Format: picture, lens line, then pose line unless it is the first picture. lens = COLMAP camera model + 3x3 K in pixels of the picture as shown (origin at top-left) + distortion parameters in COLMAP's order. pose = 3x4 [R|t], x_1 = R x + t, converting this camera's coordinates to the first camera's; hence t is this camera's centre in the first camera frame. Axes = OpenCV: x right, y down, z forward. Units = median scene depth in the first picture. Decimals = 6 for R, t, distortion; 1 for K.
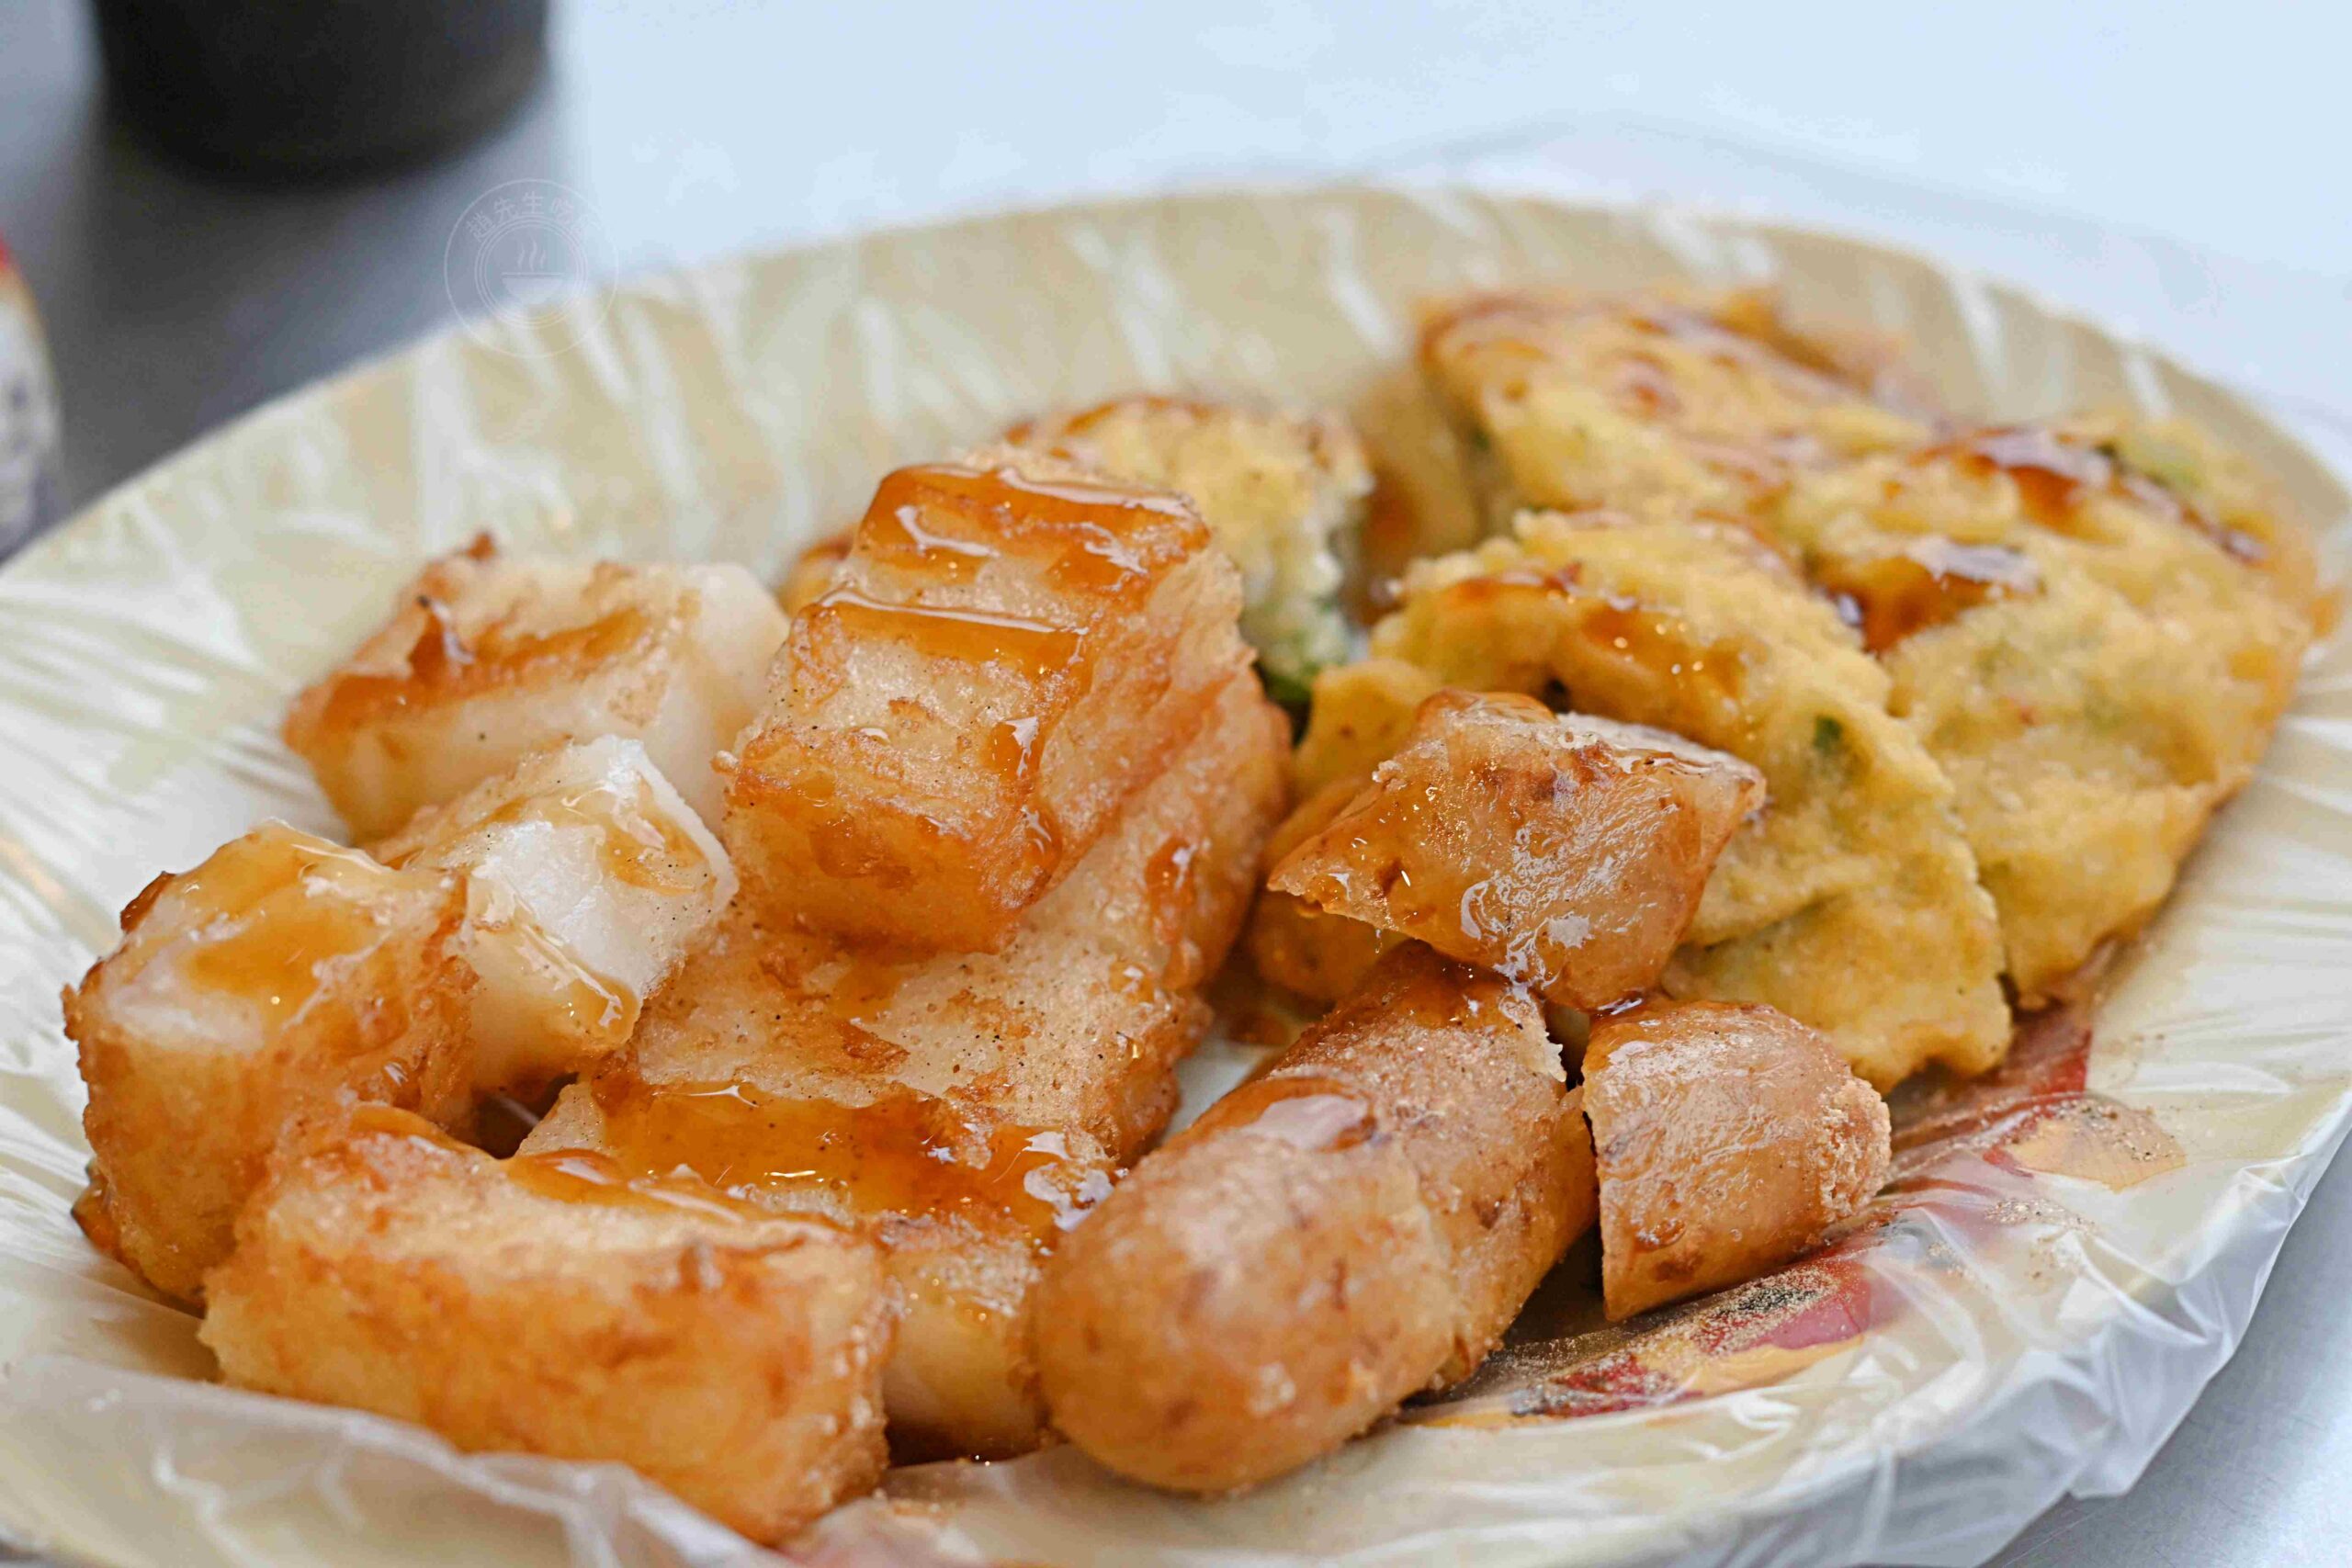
lens RADIAL K [[5121.3, 0, 1176.0], [0, 5121.3, 784.0], [0, 0, 1]] dist [-0.020072, -0.146911]
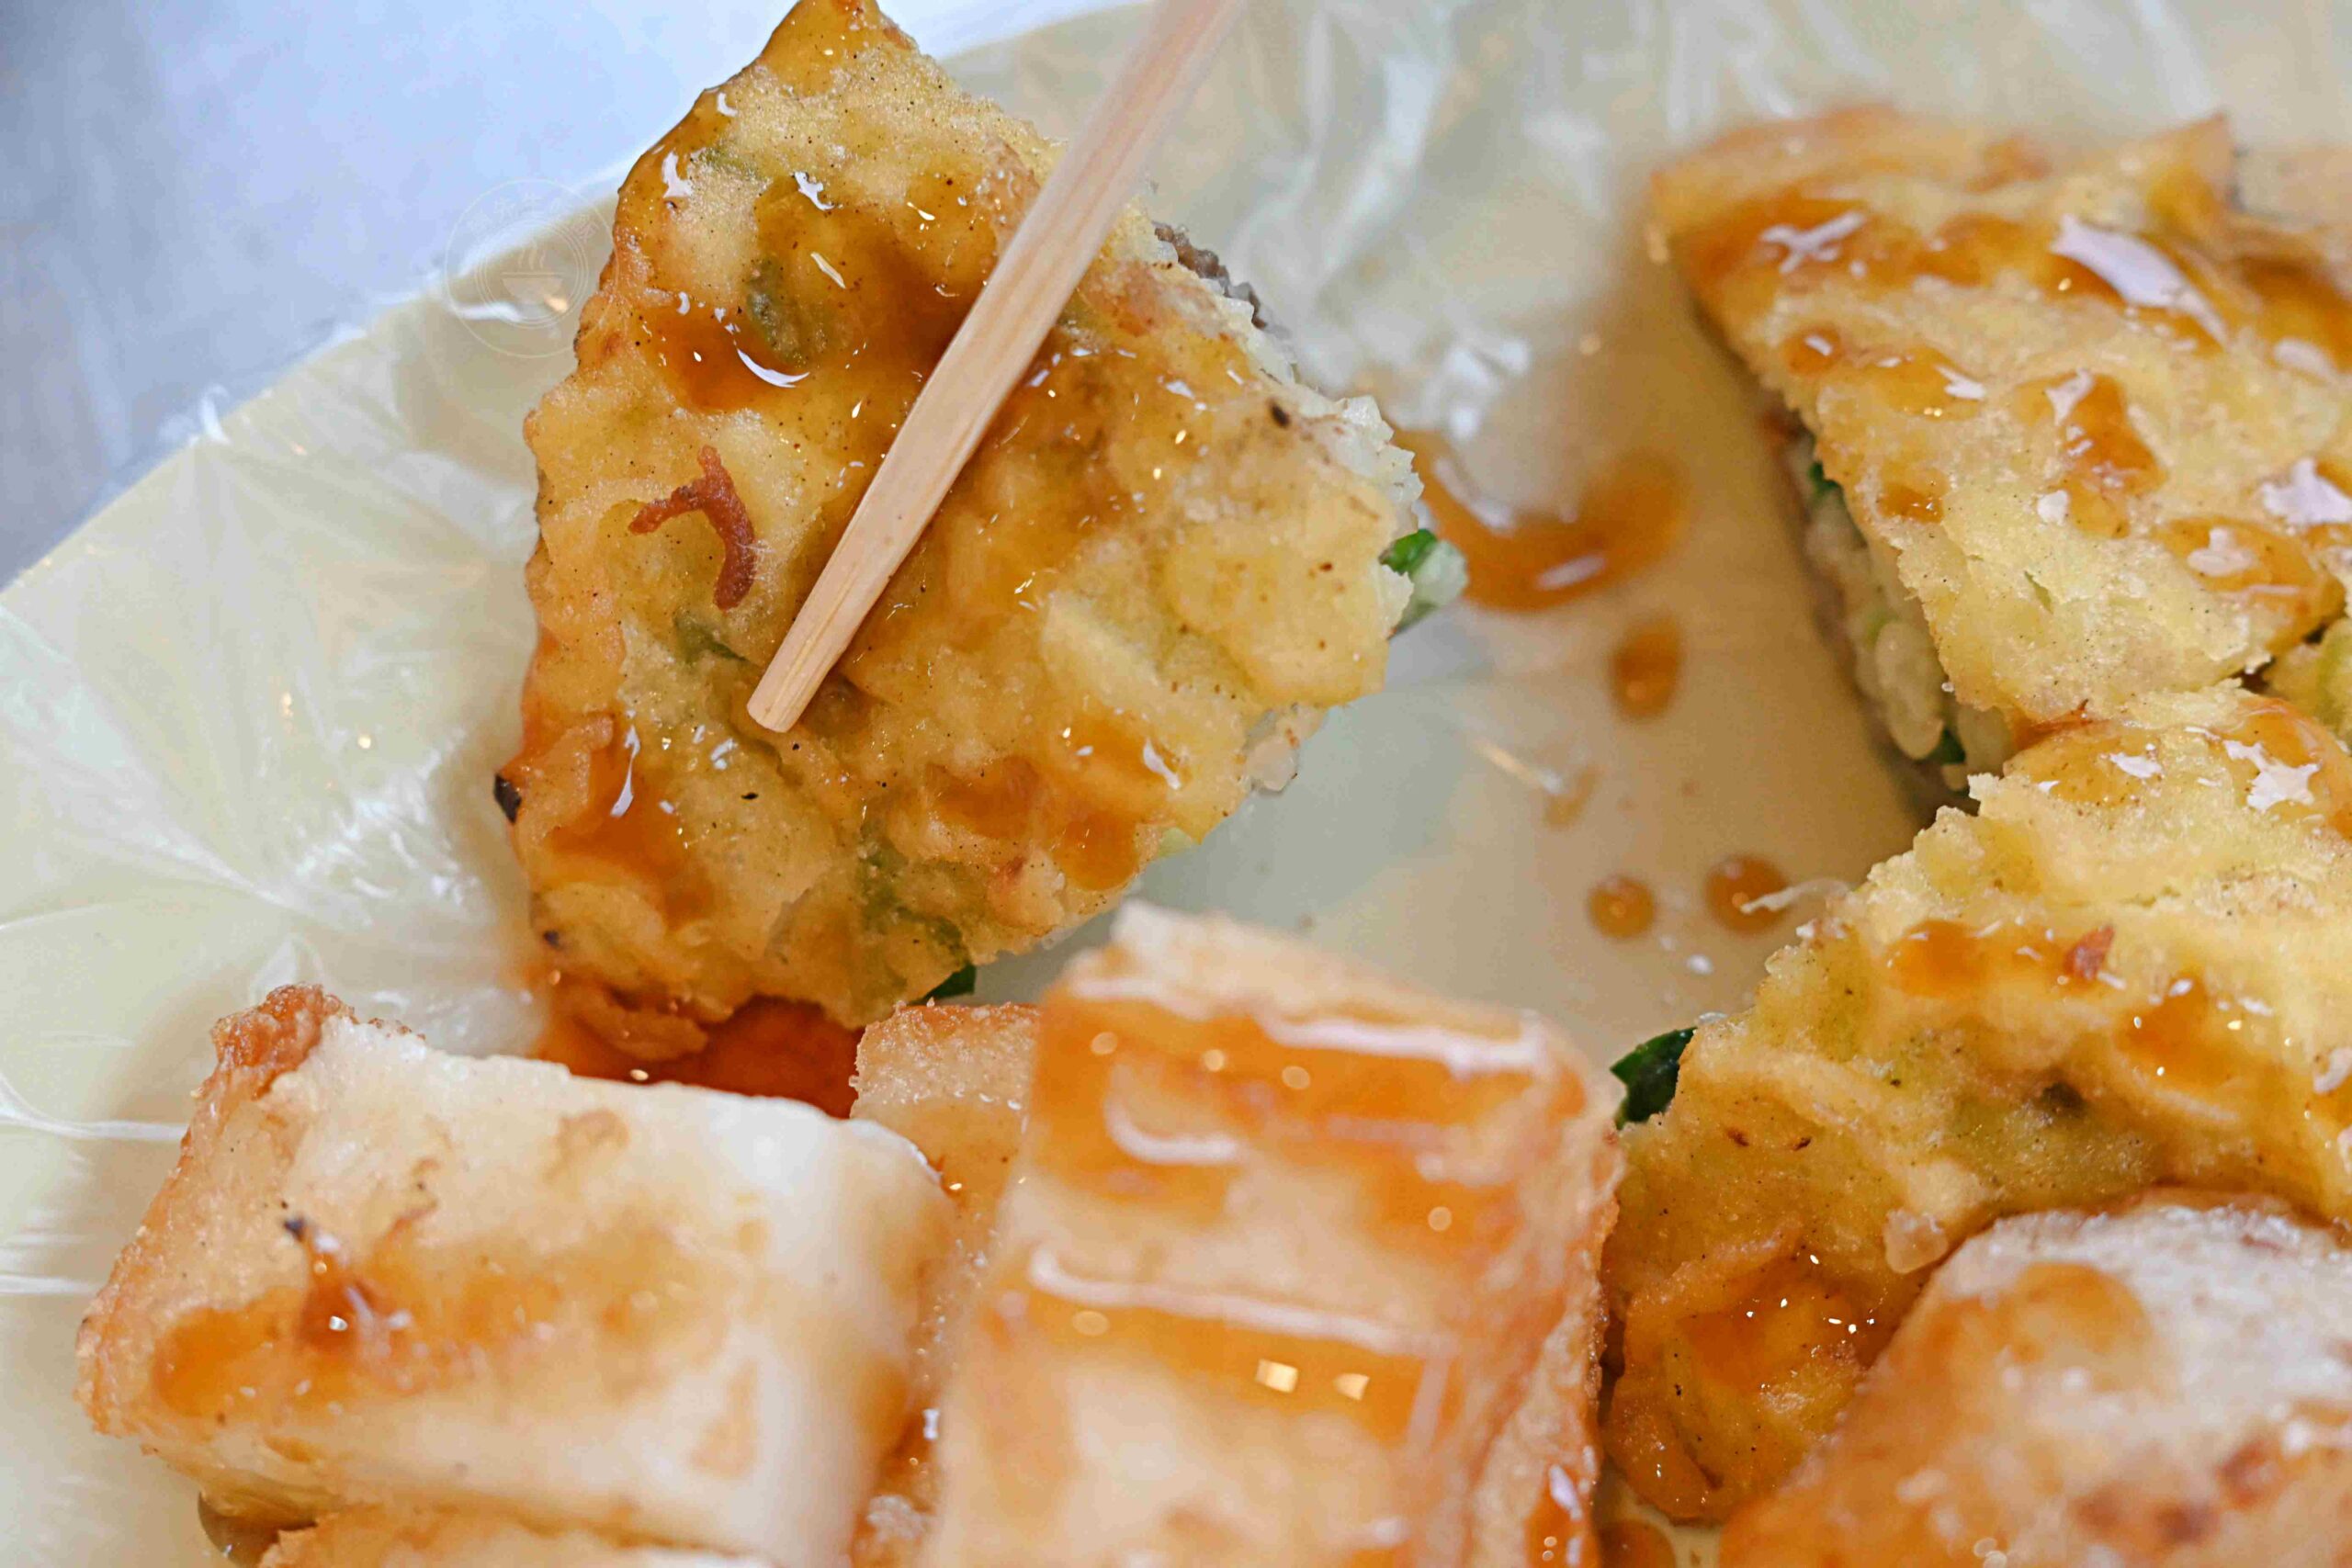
lens RADIAL K [[5121.3, 0, 1176.0], [0, 5121.3, 784.0], [0, 0, 1]] dist [-0.020072, -0.146911]
pose [[0.975875, -0.168779, 0.138498, -0.122558], [0.062561, 0.823920, 0.563243, -0.431232], [-0.209175, -0.540990, 0.814602, 0.510475]]
